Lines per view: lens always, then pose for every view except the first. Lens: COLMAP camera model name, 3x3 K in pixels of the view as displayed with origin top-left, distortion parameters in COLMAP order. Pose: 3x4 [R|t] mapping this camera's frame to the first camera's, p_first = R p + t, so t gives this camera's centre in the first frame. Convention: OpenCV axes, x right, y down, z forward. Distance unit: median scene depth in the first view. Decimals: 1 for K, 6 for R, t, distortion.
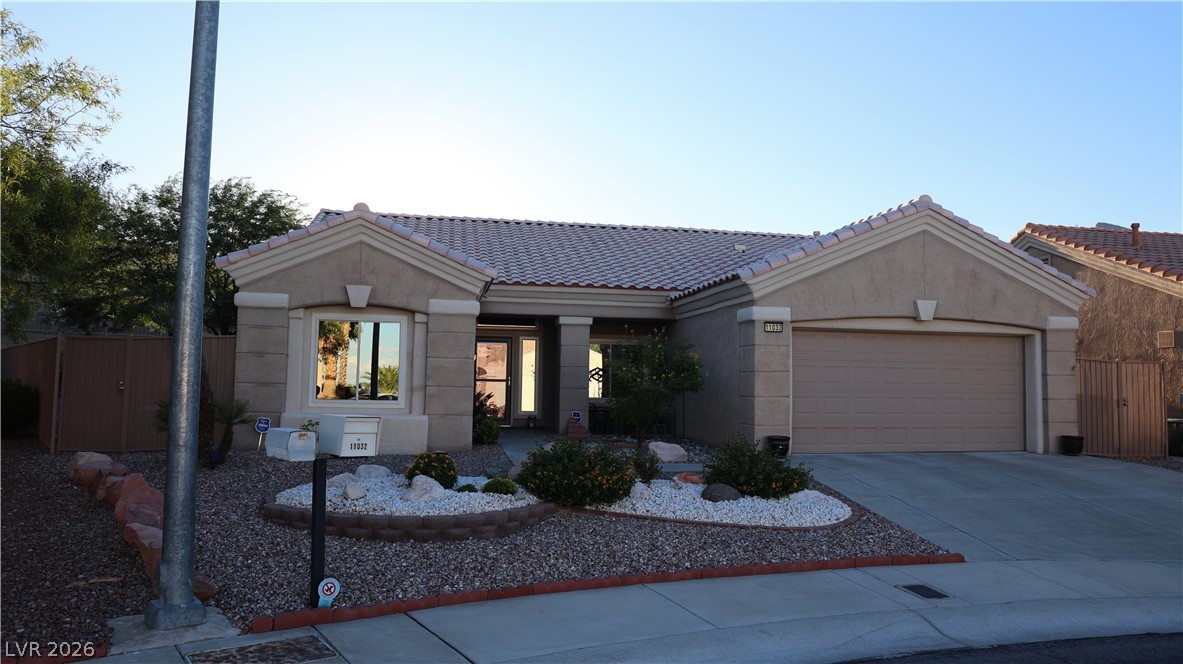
lens RADIAL K [[803.4, 0, 590.8], [0, 803.4, 308.0], [0, 0, 1]] dist [-0.073269, 0.001633]
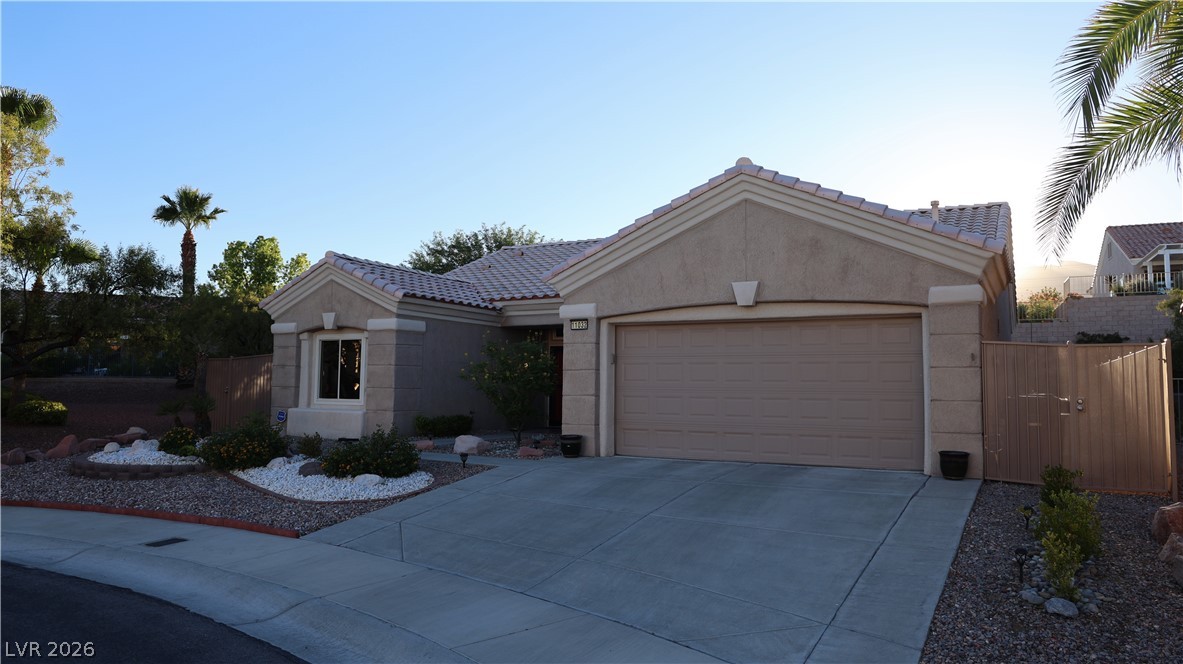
lens RADIAL K [[798.3, 0, 596.4], [0, 798.3, 329.5], [0, 0, 1]] dist [-0.061297, 0.000707]
pose [[0.768032, -0.056904, -0.637878, 0.837864], [0.060904, 0.998020, -0.015701, 0.044564], [0.637508, -0.026791, 0.769977, 0.245374]]
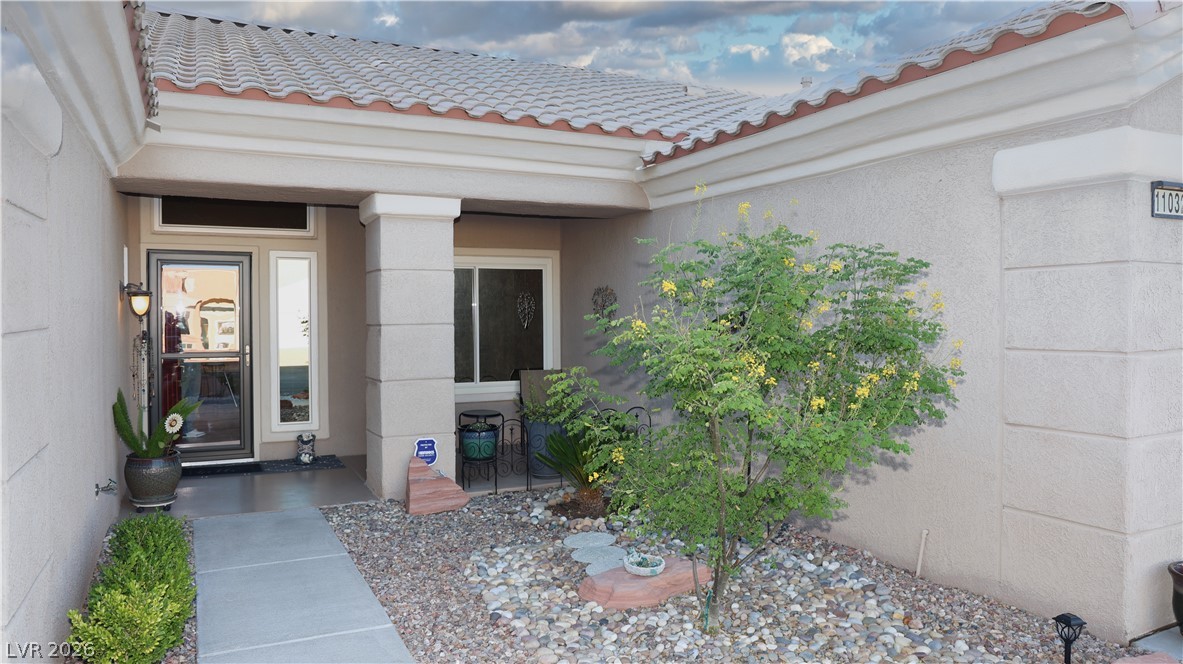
lens RADIAL K [[803.4, 0, 590.8], [0, 803.4, 308.0], [0, 0, 1]] dist [-0.073269, 0.001633]
pose [[0.960383, -0.019708, 0.277986, -0.058704], [-0.005275, 0.996032, 0.088837, 0.037270], [-0.278634, -0.086784, 0.956468, 0.750042]]
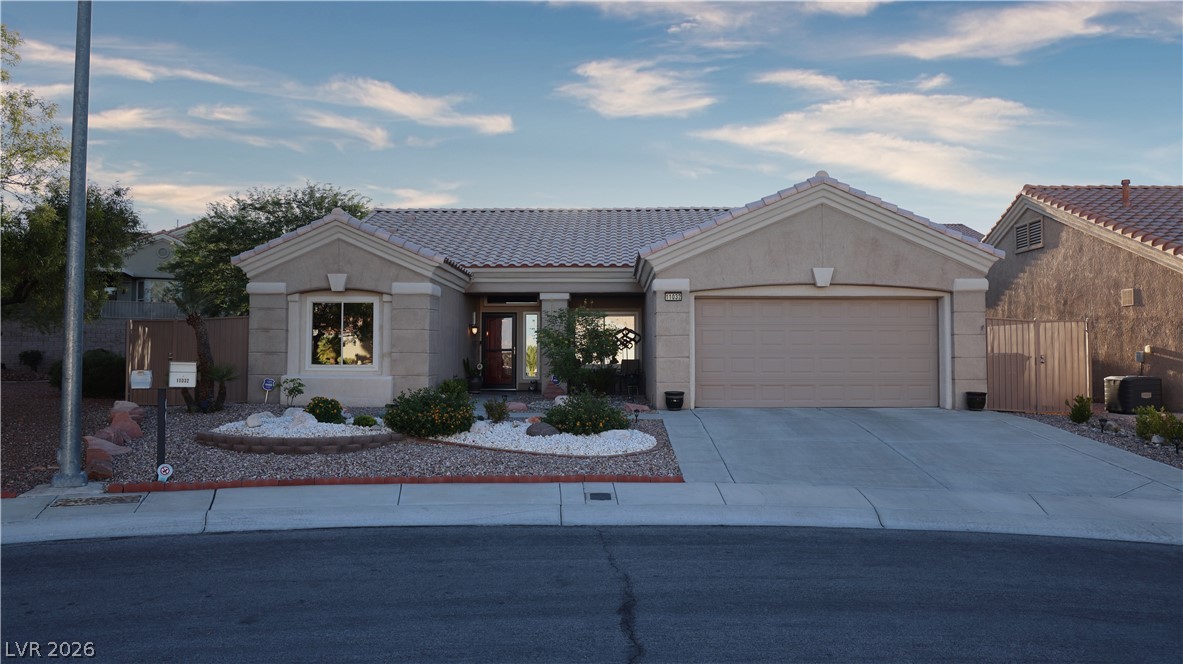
lens RADIAL K [[803.4, 0, 590.8], [0, 803.4, 308.0], [0, 0, 1]] dist [-0.073269, 0.001633]
pose [[0.977617, -0.028195, -0.208497, 0.337771], [0.033837, 0.999150, 0.023545, 0.008870], [0.207656, -0.030073, 0.977740, -0.139881]]
